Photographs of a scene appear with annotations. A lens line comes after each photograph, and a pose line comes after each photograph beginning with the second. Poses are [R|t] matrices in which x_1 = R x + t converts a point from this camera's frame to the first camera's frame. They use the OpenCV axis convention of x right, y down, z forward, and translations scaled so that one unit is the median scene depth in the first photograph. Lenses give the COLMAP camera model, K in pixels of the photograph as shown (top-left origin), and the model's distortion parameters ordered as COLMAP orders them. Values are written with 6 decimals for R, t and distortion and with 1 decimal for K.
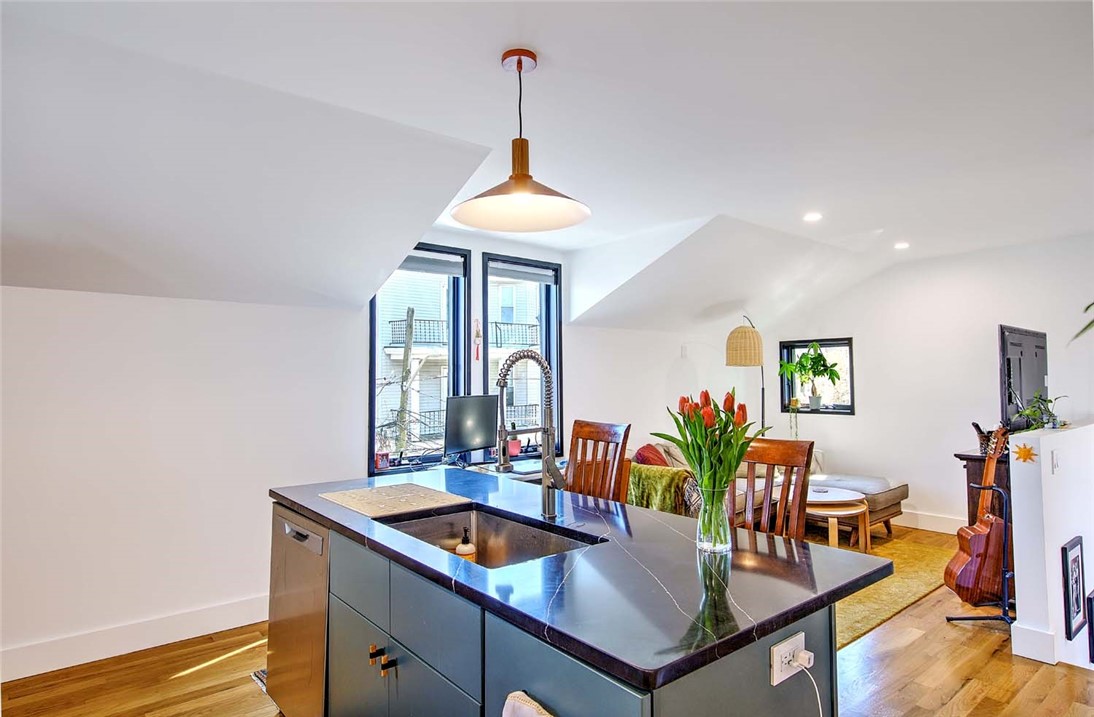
lens RADIAL K [[608.1, 0, 548.2], [0, 608.1, 363.7], [0, 0, 1]] dist [0.028945, -0.024226]
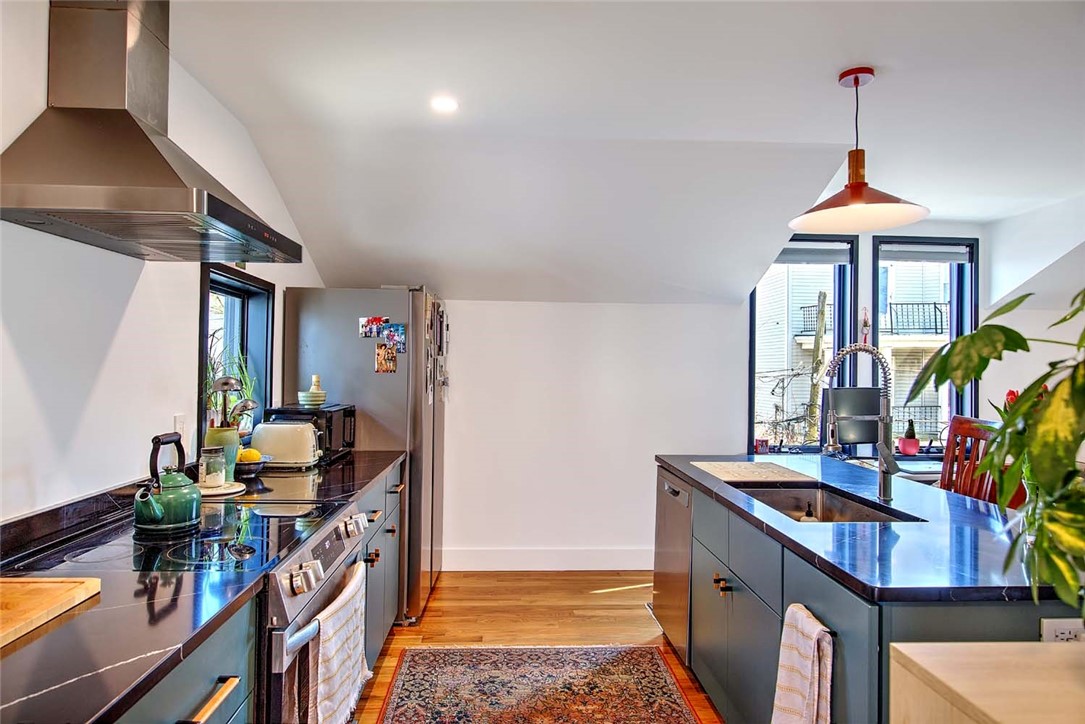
lens RADIAL K [[664.7, 0, 547.6], [0, 664.7, 363.0], [0, 0, 1]] dist [0.002407, -0.010575]
pose [[0.806344, 0.009406, -0.591371, 0.106621], [-0.000396, 0.999882, 0.015363, -0.002476], [0.591446, -0.012154, 0.806253, -0.142150]]
